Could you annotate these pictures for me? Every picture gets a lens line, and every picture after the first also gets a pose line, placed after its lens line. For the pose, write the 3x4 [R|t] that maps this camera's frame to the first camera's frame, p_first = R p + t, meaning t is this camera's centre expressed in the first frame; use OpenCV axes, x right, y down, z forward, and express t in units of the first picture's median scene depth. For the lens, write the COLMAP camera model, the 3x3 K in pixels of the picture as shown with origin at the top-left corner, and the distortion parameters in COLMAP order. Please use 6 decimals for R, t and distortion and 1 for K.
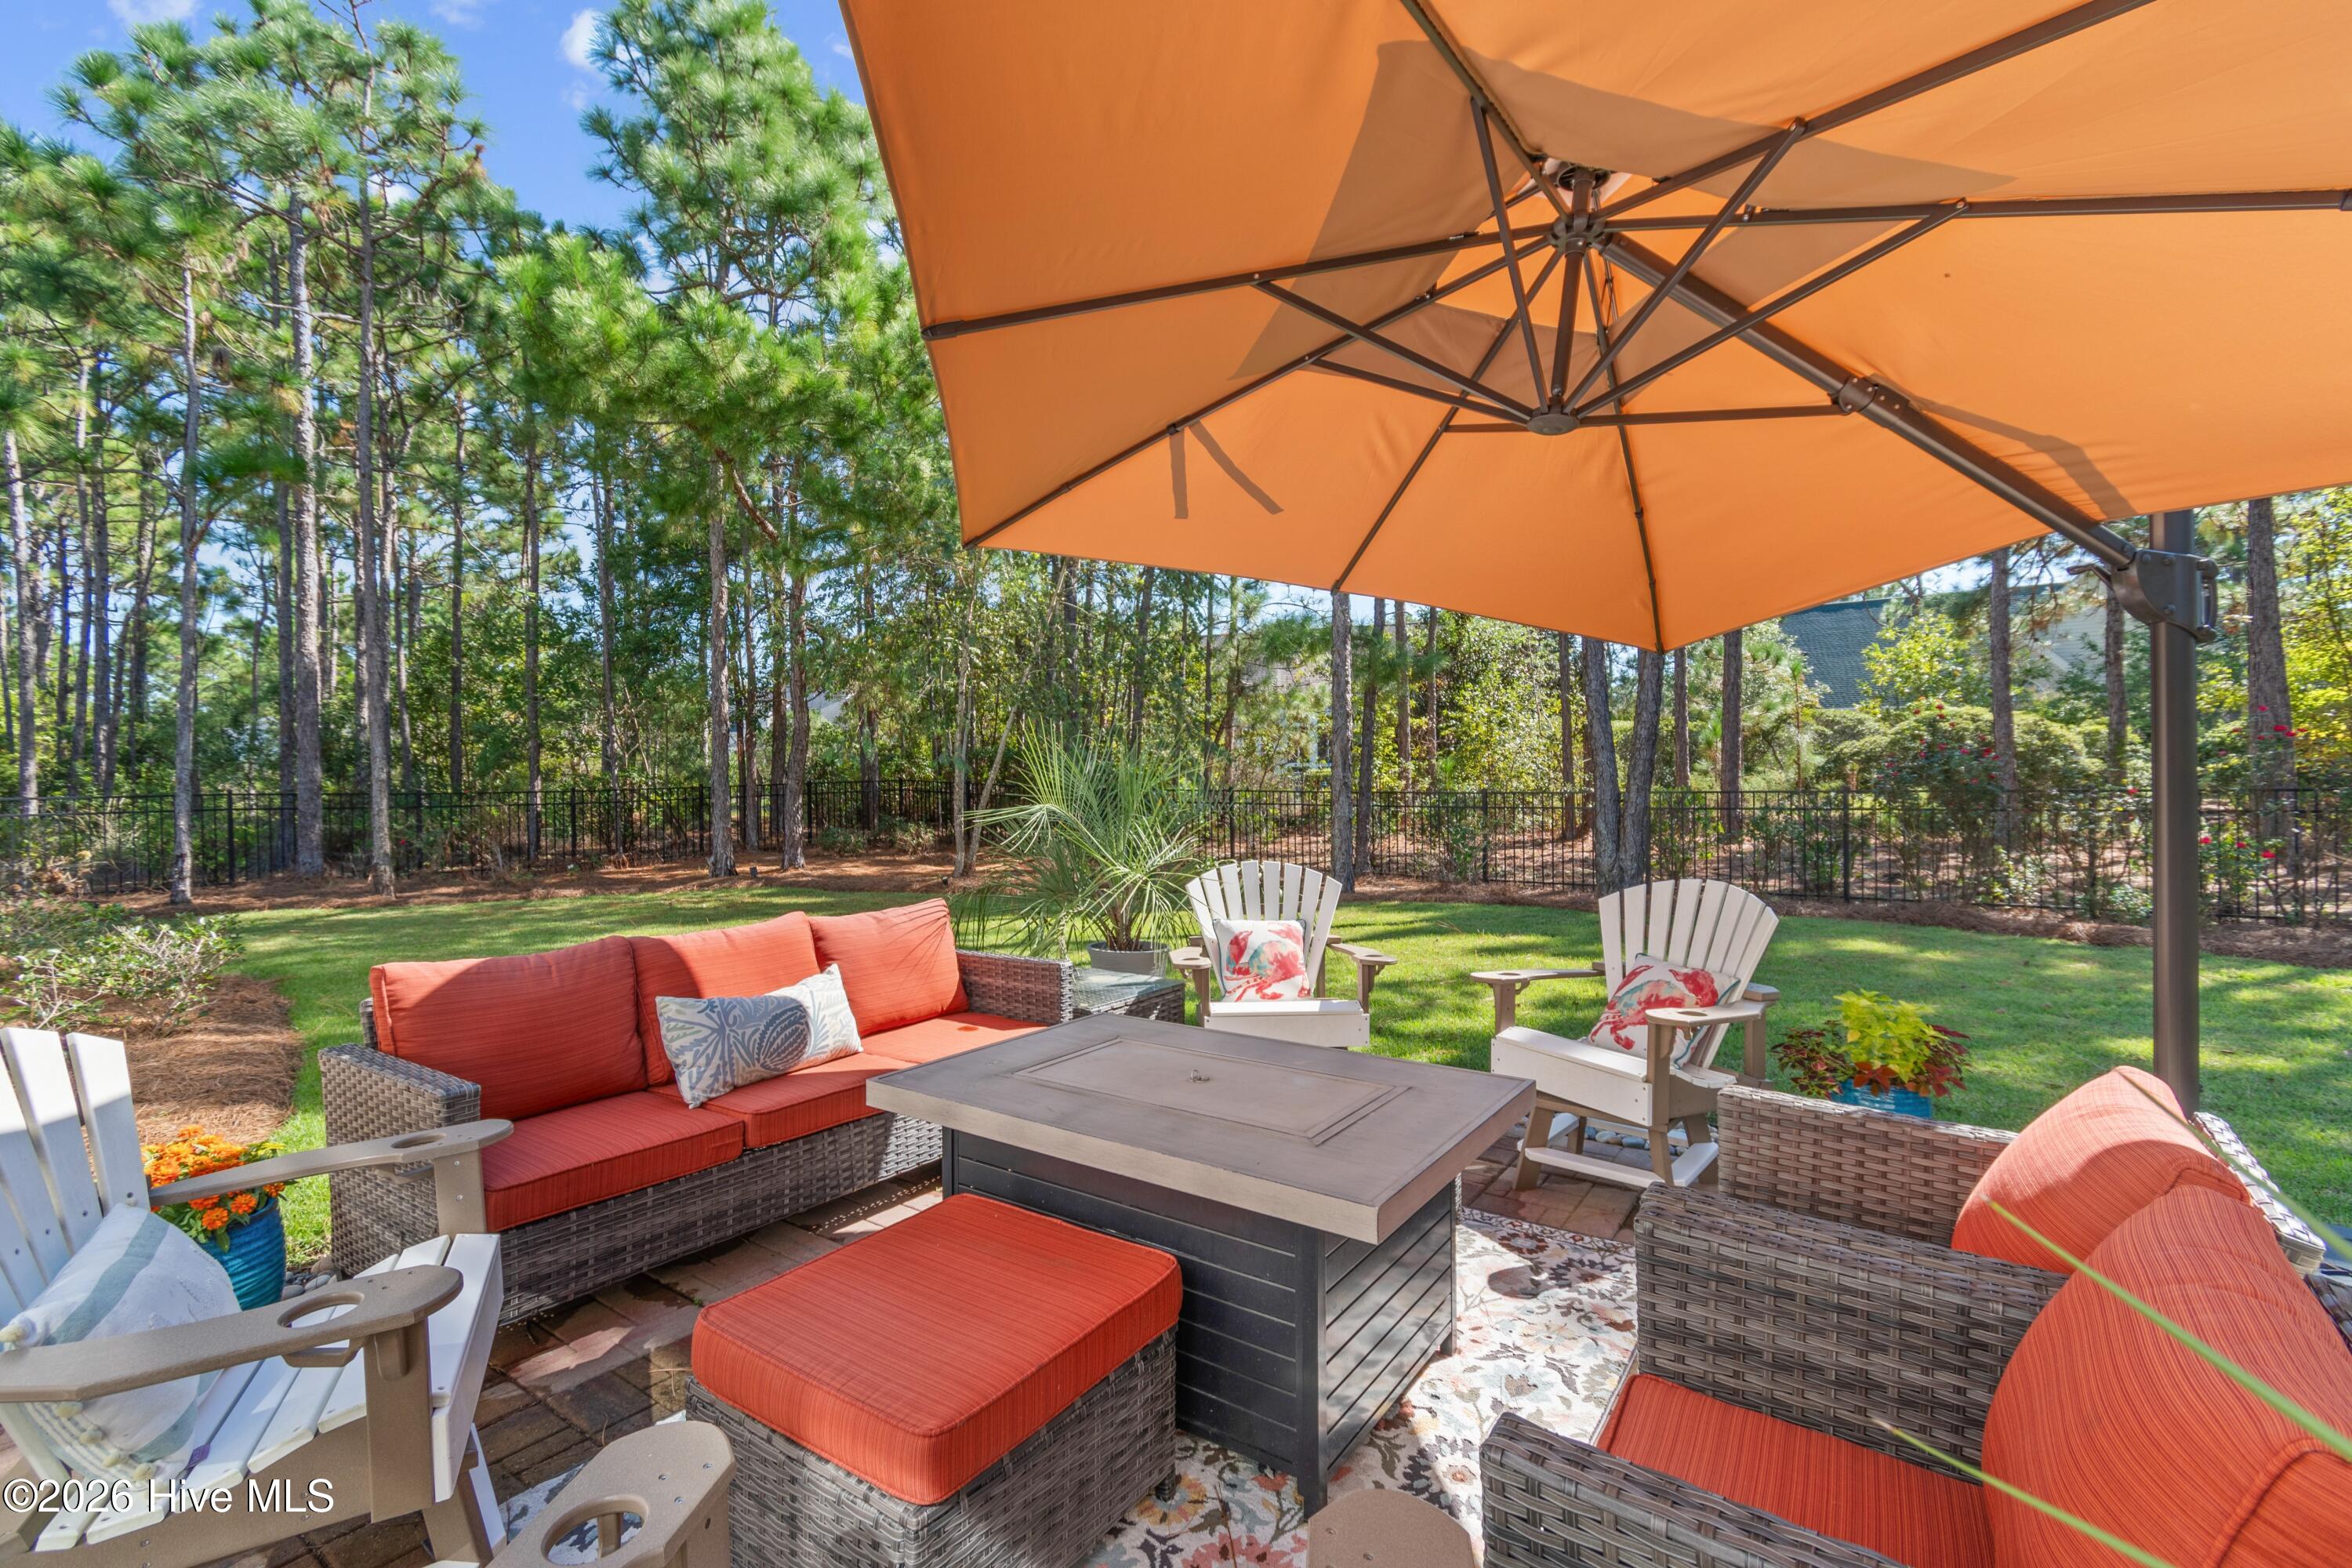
lens RADIAL K [[1036.6, 0, 1170.9], [0, 1036.6, 785.4], [0, 0, 1]] dist [0.002689, 0.000178]
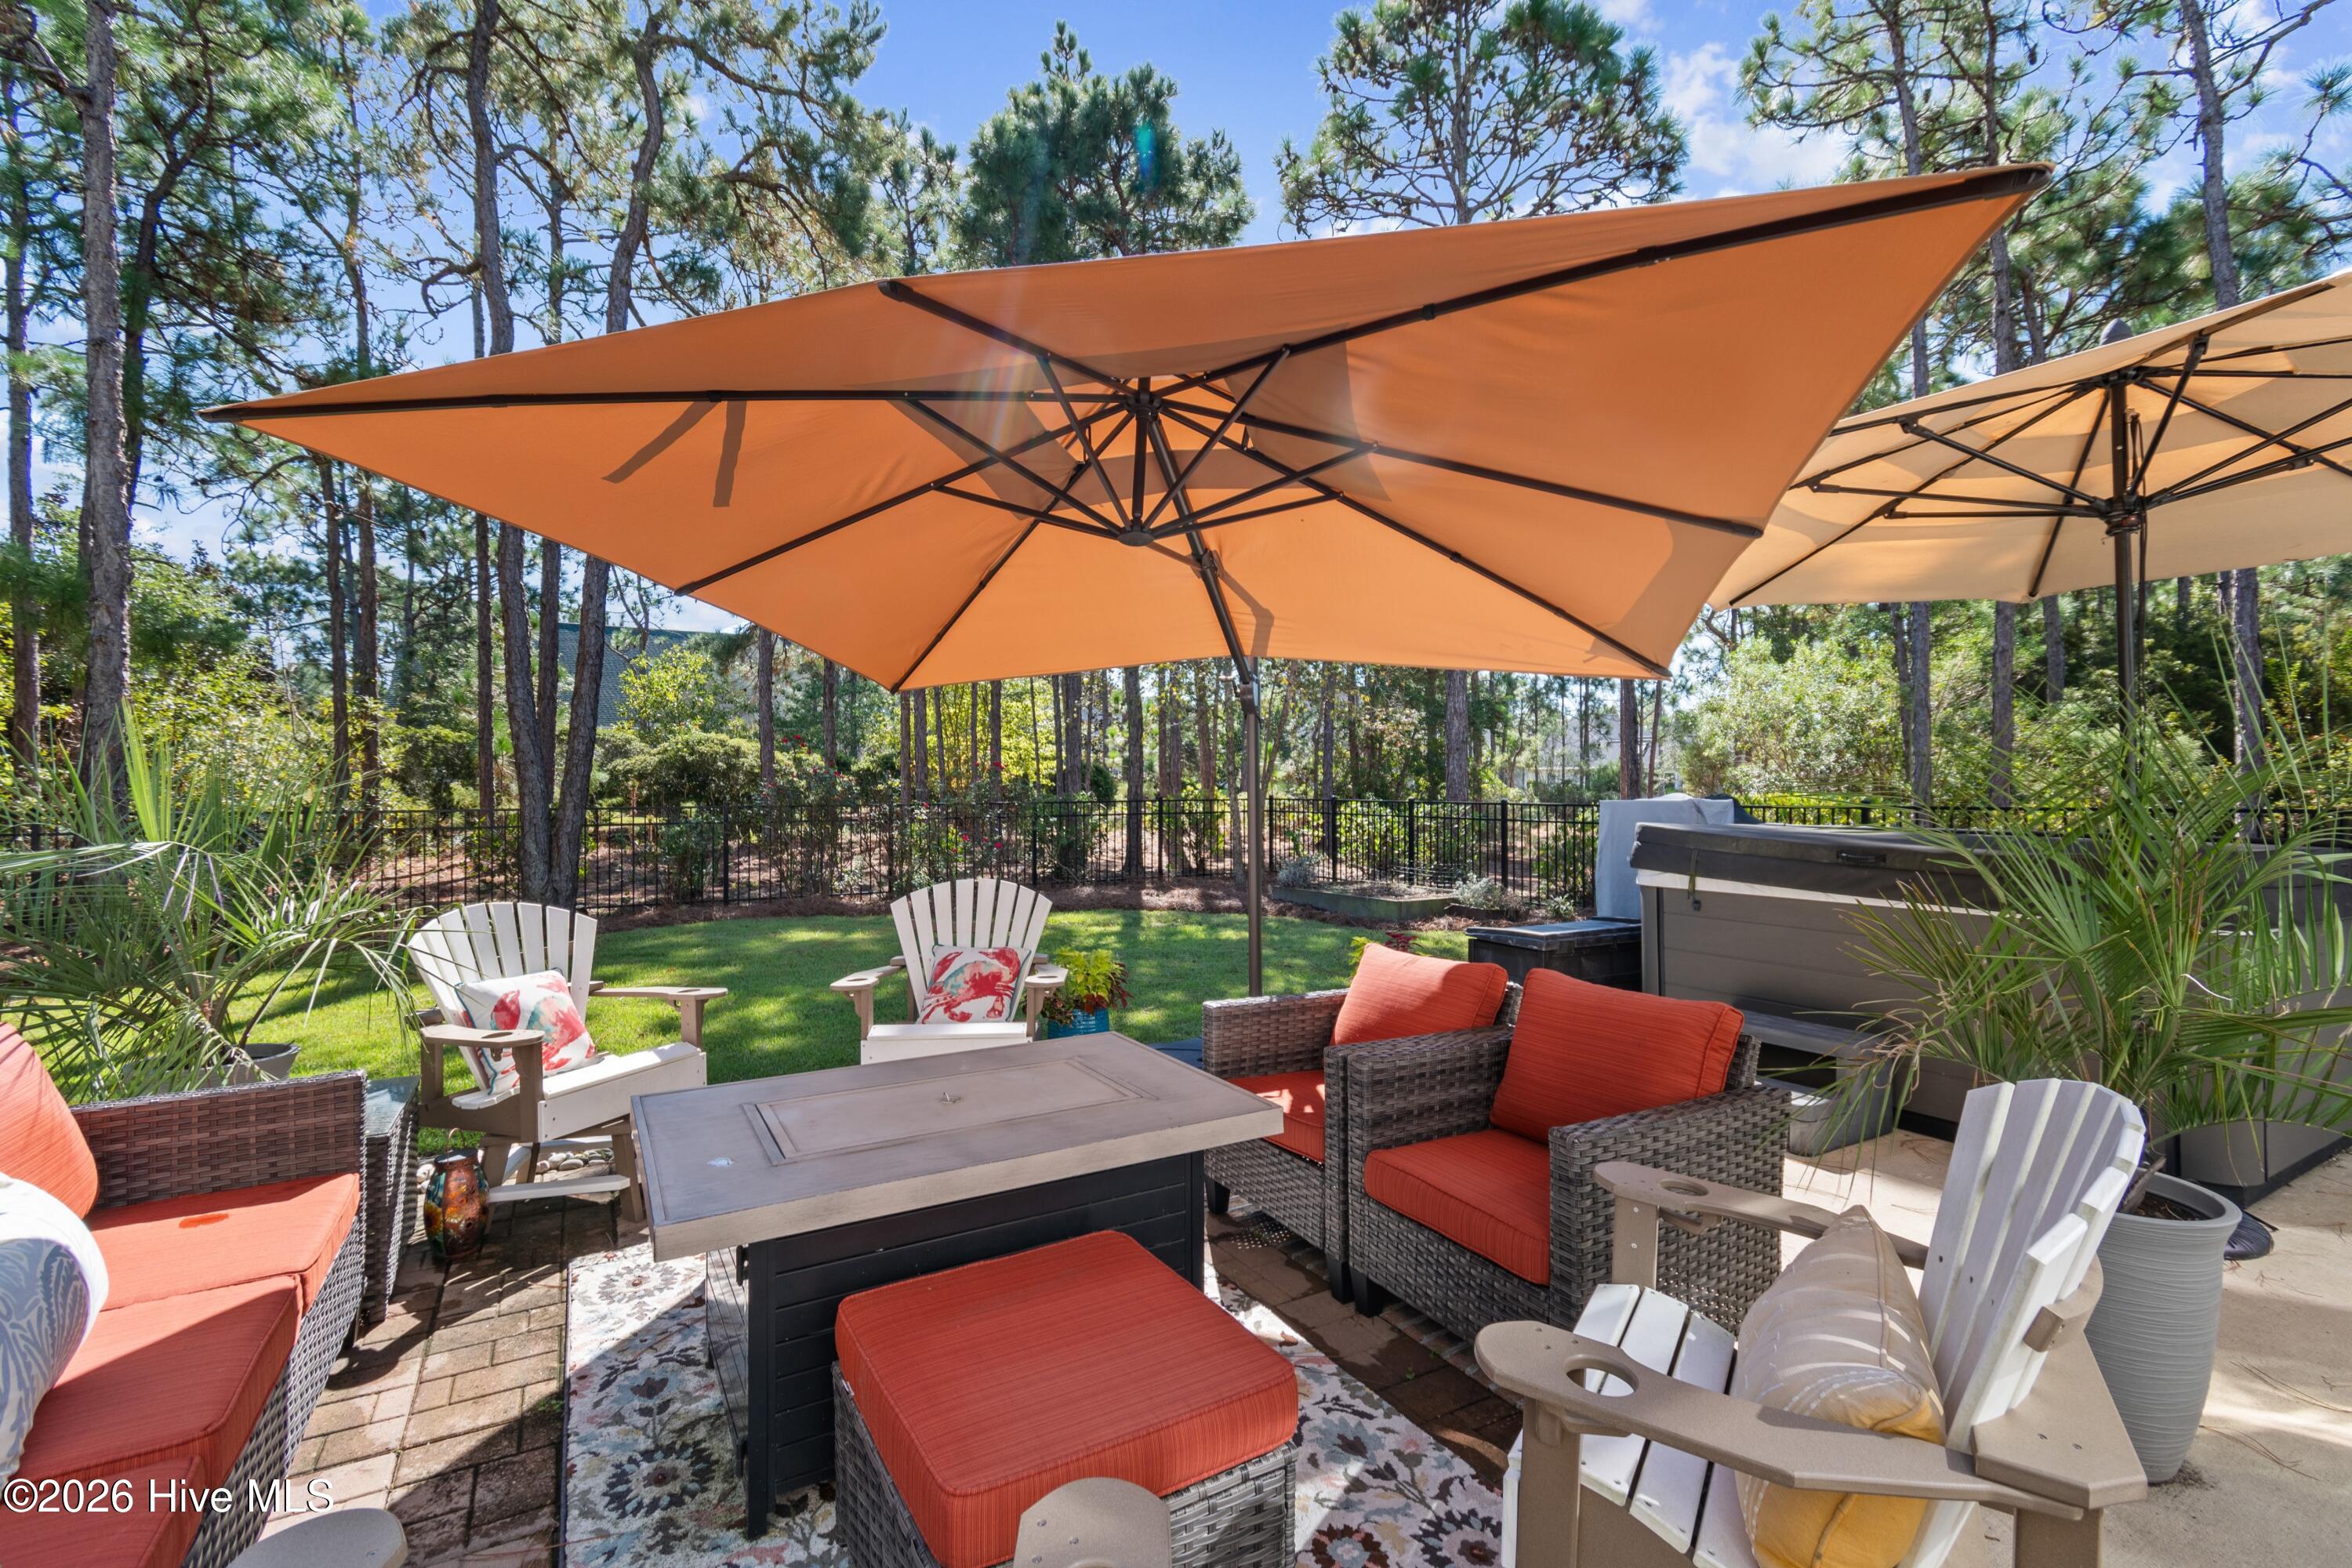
lens RADIAL K [[1042.1, 0, 1186.2], [0, 1042.1, 780.9], [0, 0, 1]] dist [0.004083, 0.000485]
pose [[0.412664, 0.014893, 0.910762, -0.342293], [0.002381, 0.999845, -0.017428, -0.004258], [-0.910880, 0.009360, 0.412565, 0.155964]]
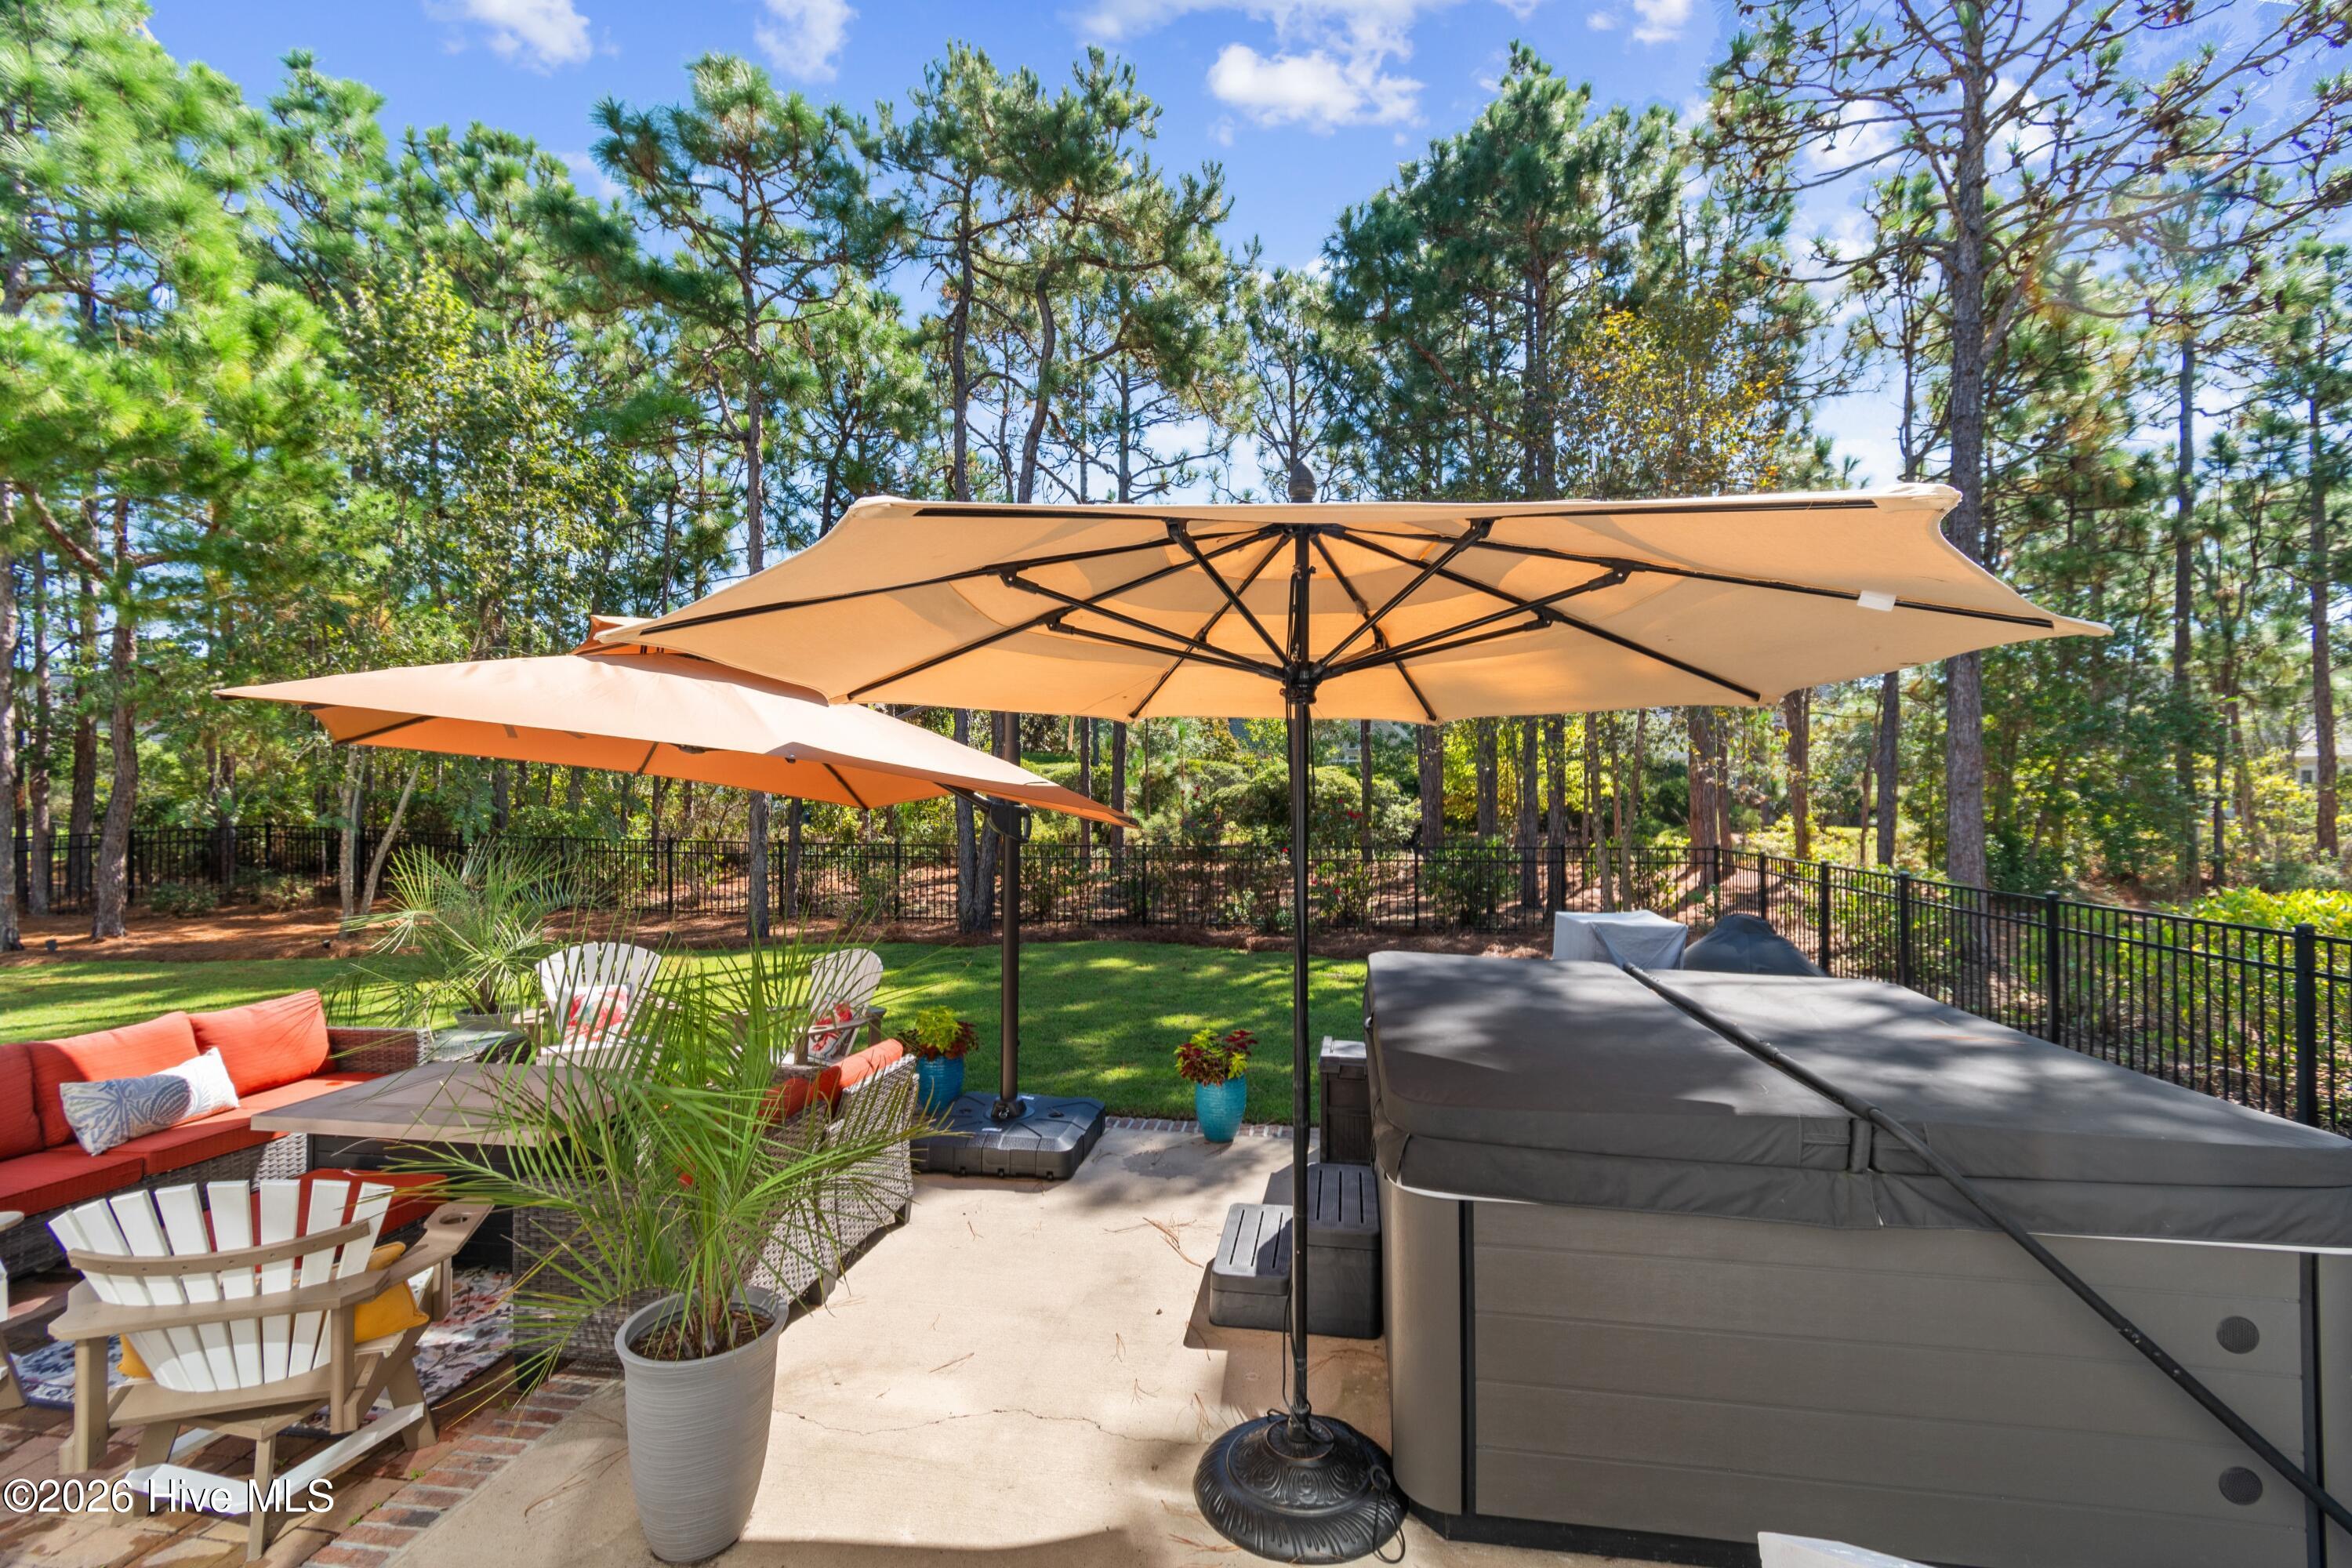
lens RADIAL K [[1036.6, 0, 1170.9], [0, 1036.6, 785.4], [0, 0, 1]] dist [0.002689, 0.000178]
pose [[0.894773, 0.013314, 0.446323, 0.123371], [-0.005745, 0.999816, -0.018307, -0.101053], [-0.446484, 0.013817, 0.894685, -0.517254]]
